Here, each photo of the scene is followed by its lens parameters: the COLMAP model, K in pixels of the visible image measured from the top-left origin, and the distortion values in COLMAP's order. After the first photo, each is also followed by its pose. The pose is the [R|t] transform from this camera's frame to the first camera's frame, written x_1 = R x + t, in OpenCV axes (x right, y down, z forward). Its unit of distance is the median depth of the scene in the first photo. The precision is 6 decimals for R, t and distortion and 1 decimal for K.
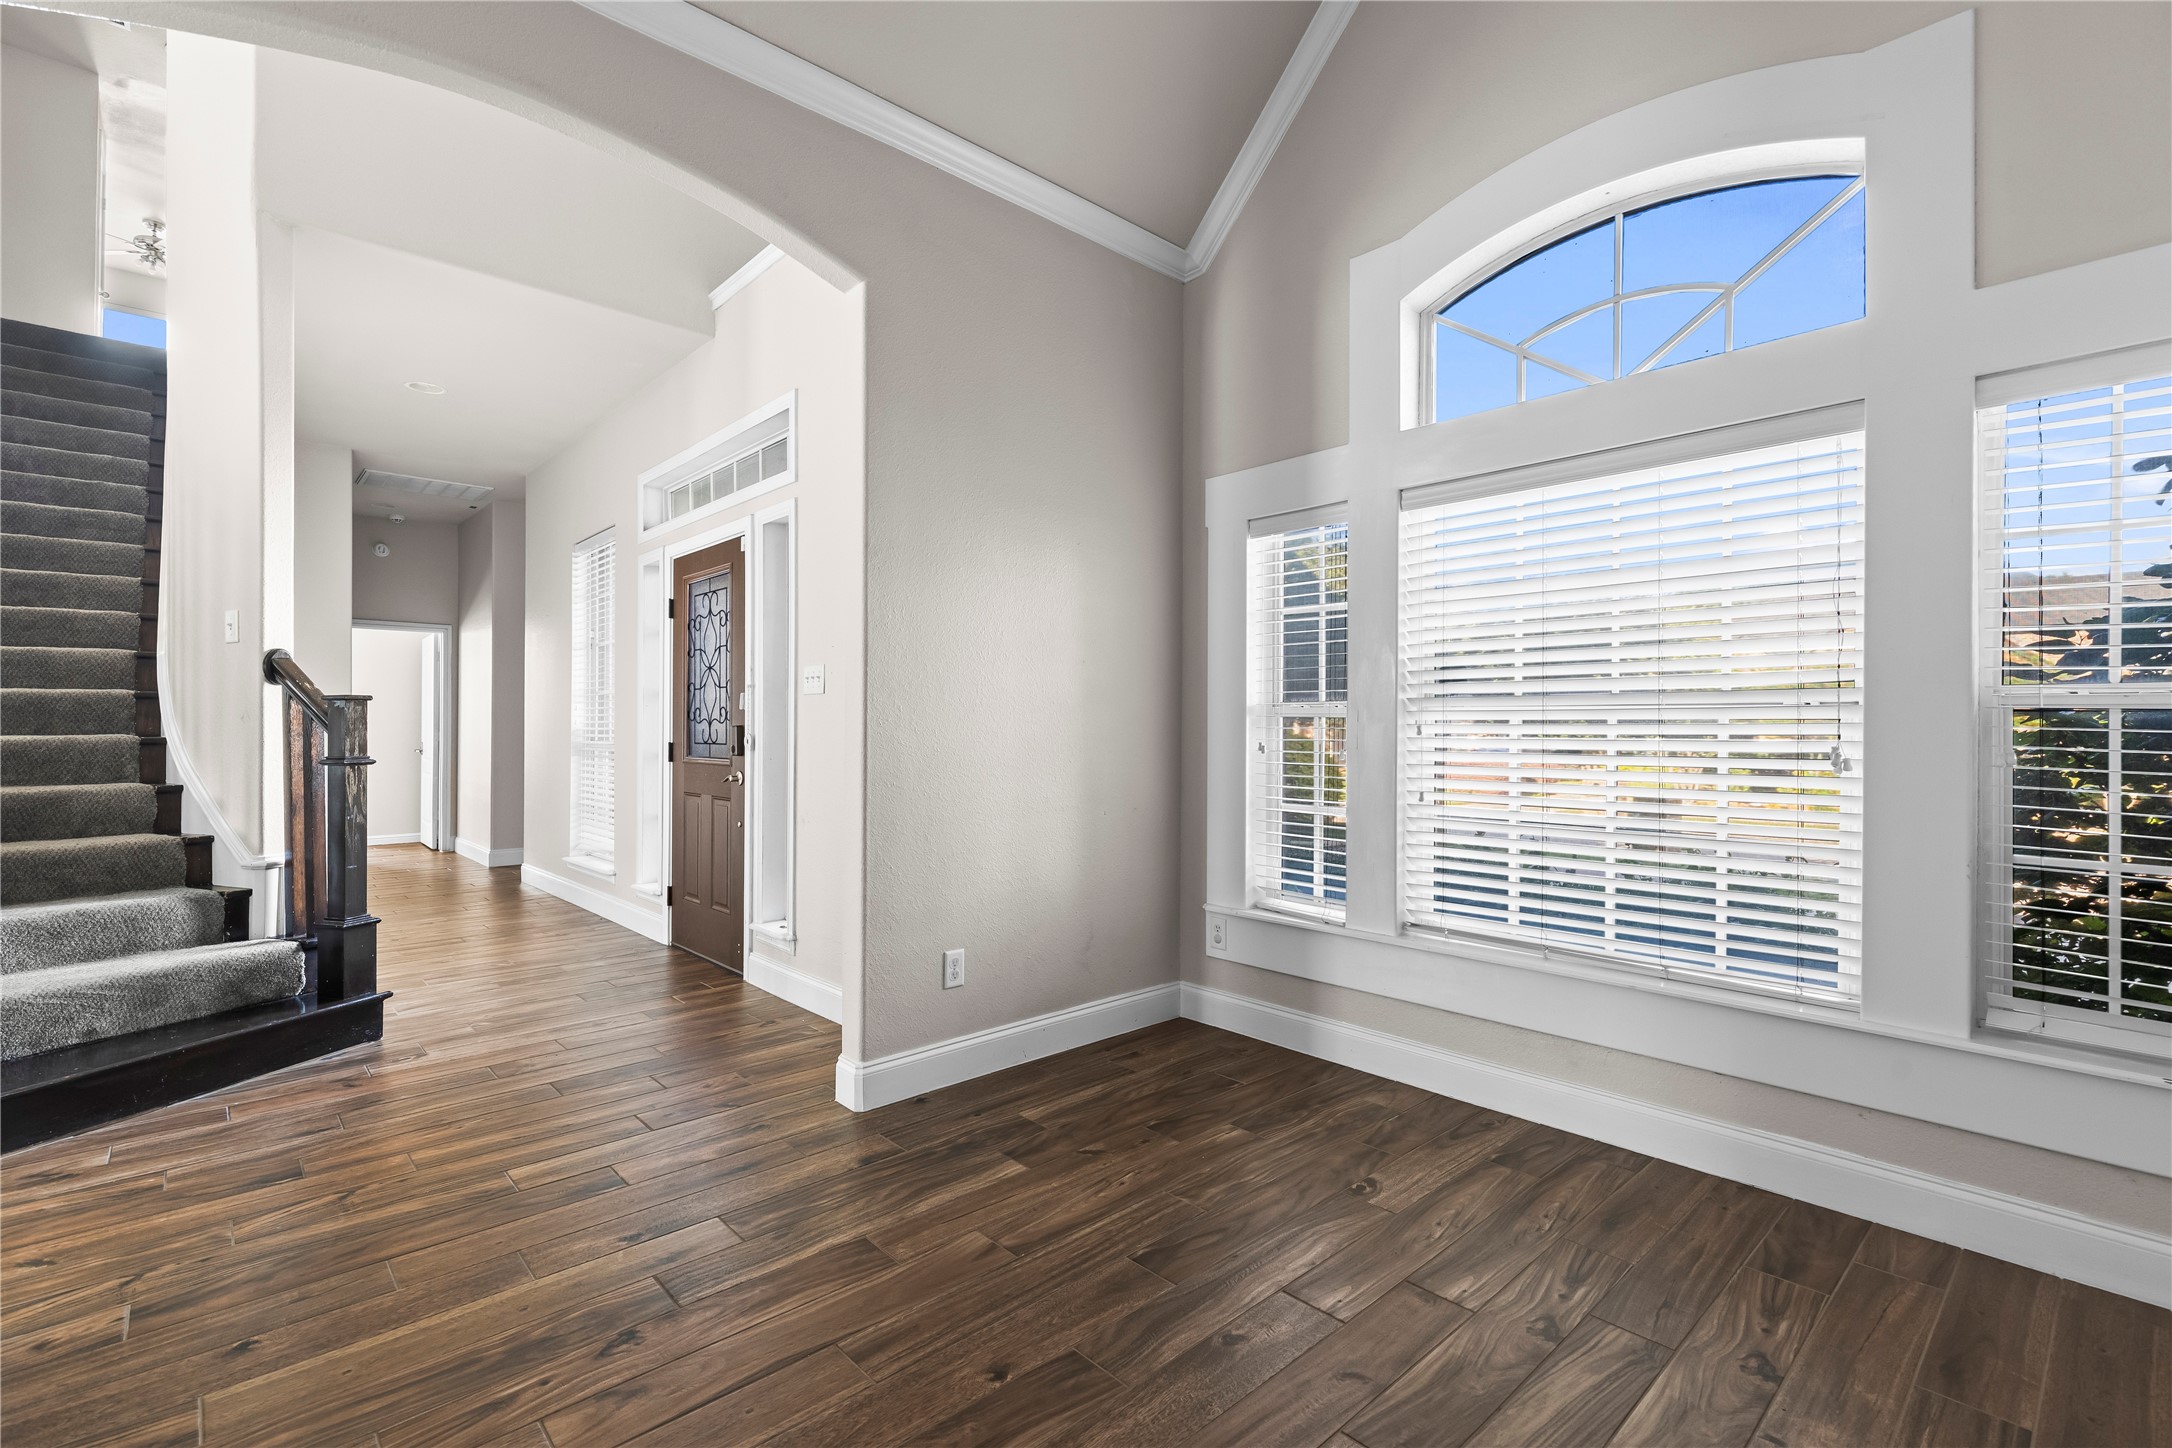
lens RADIAL K [[980.1, 0, 1077.8], [0, 980.1, 723.1], [0, 0, 1]] dist [0.007881, -0.001092]
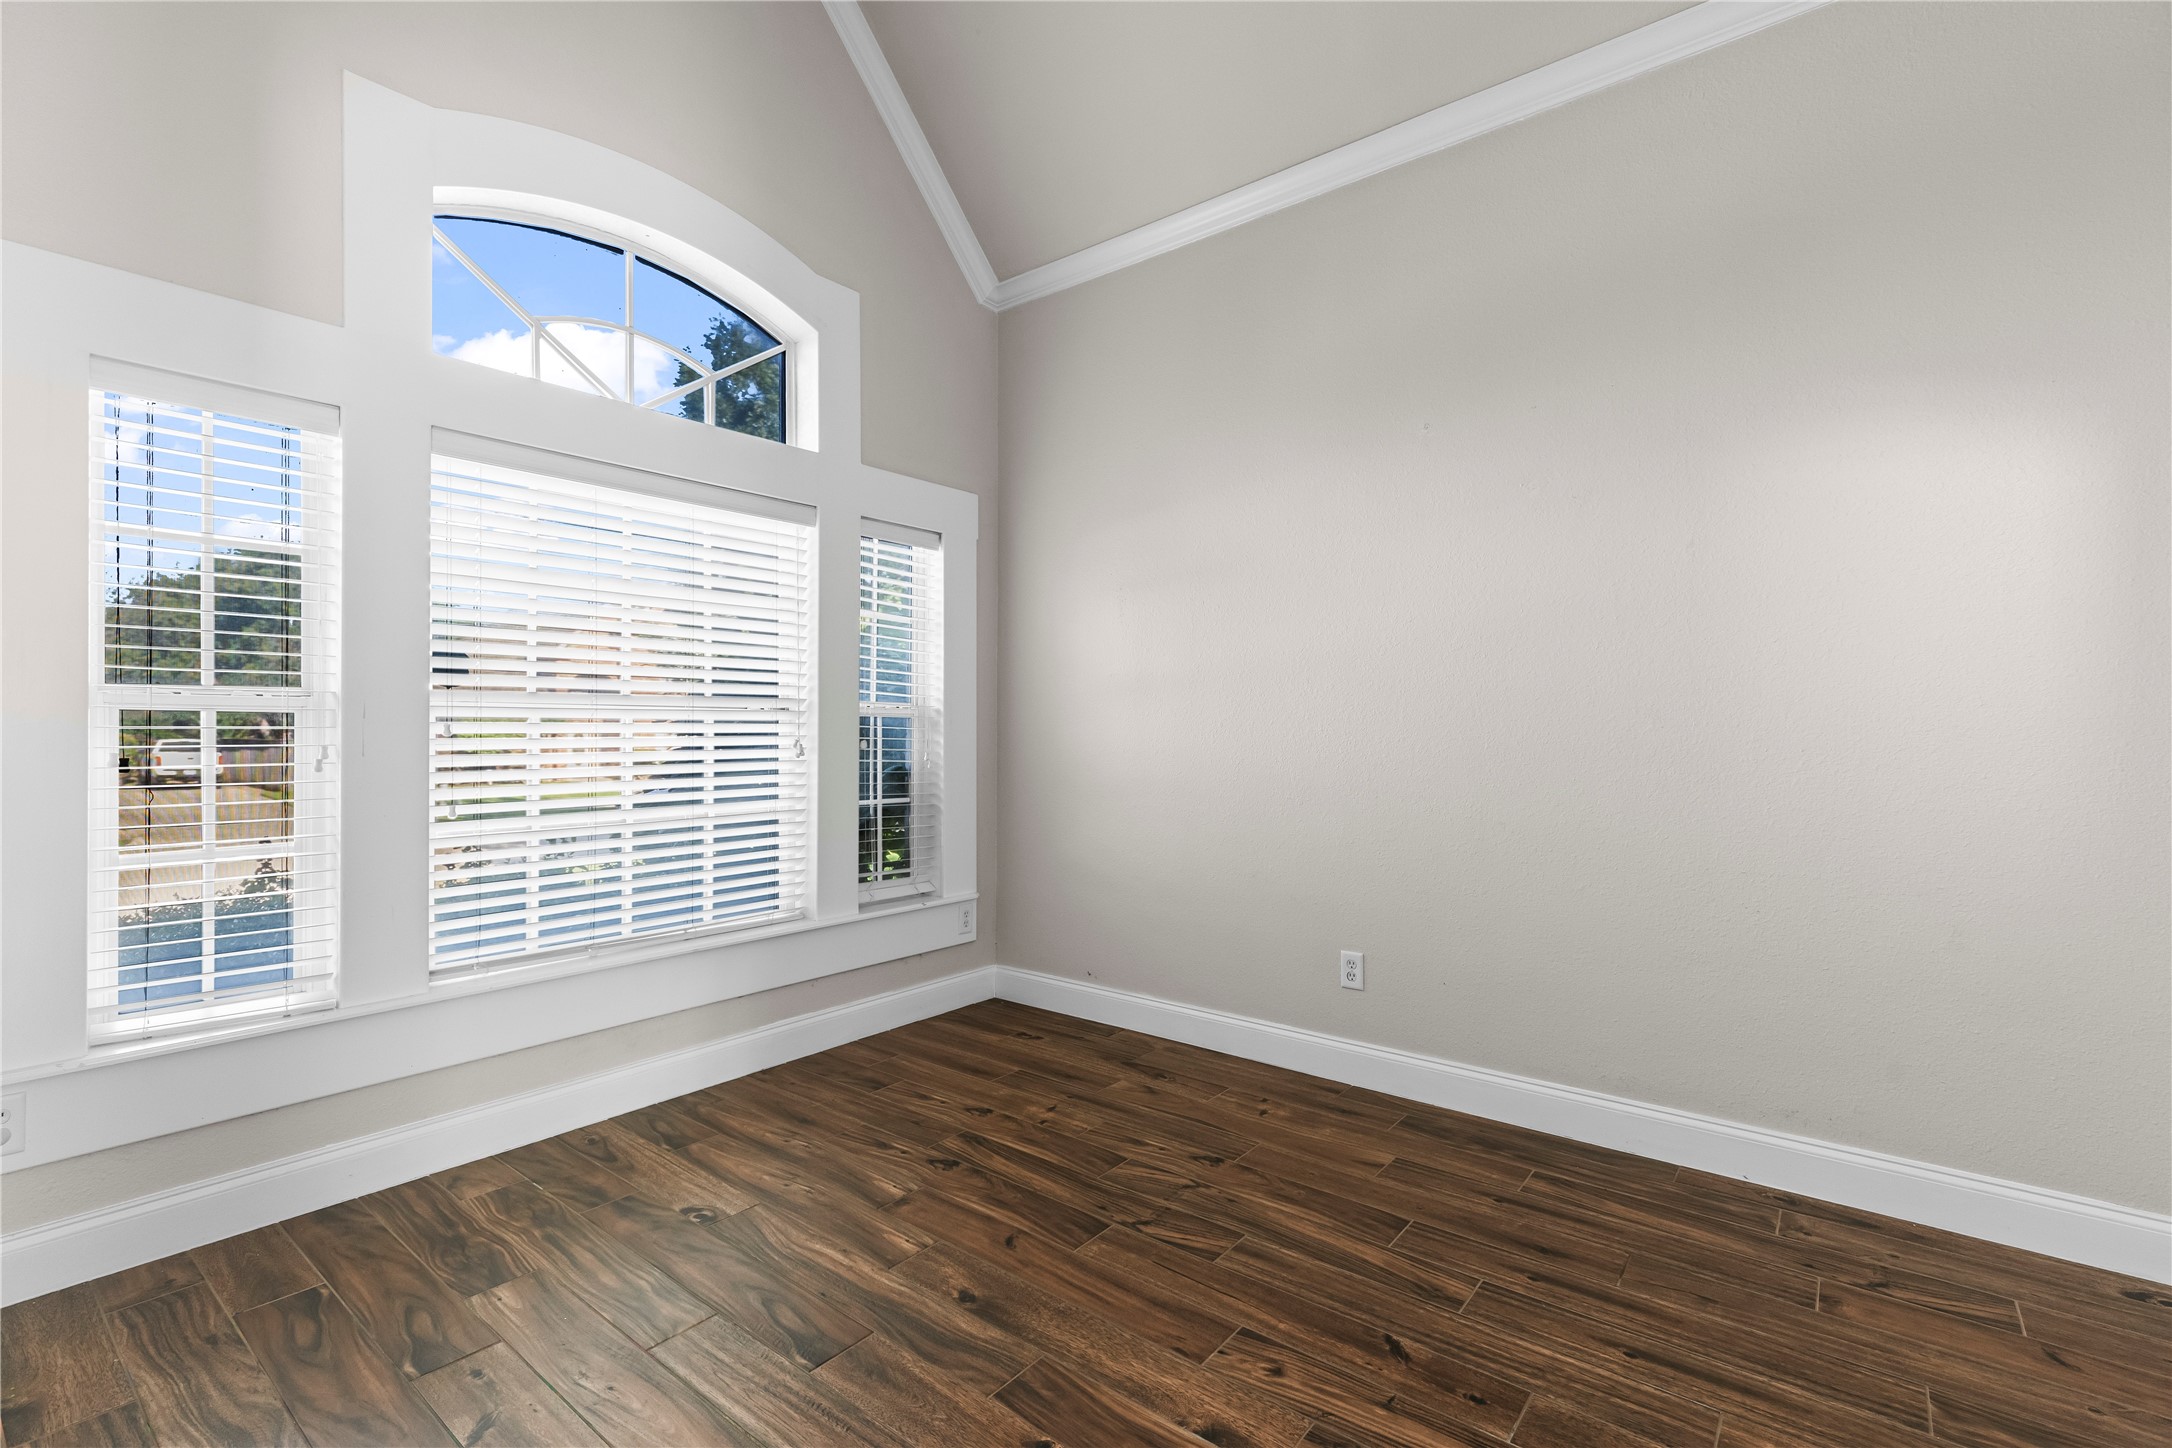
lens RADIAL K [[980.1, 0, 1076.3], [0, 980.1, 727.1], [0, 0, 1]] dist [0.007881, -0.001092]
pose [[-0.155489, -0.004650, 0.987827, -0.673067], [-0.005919, 0.999975, 0.003776, -0.001270], [-0.987820, -0.005260, -0.155513, 0.768059]]
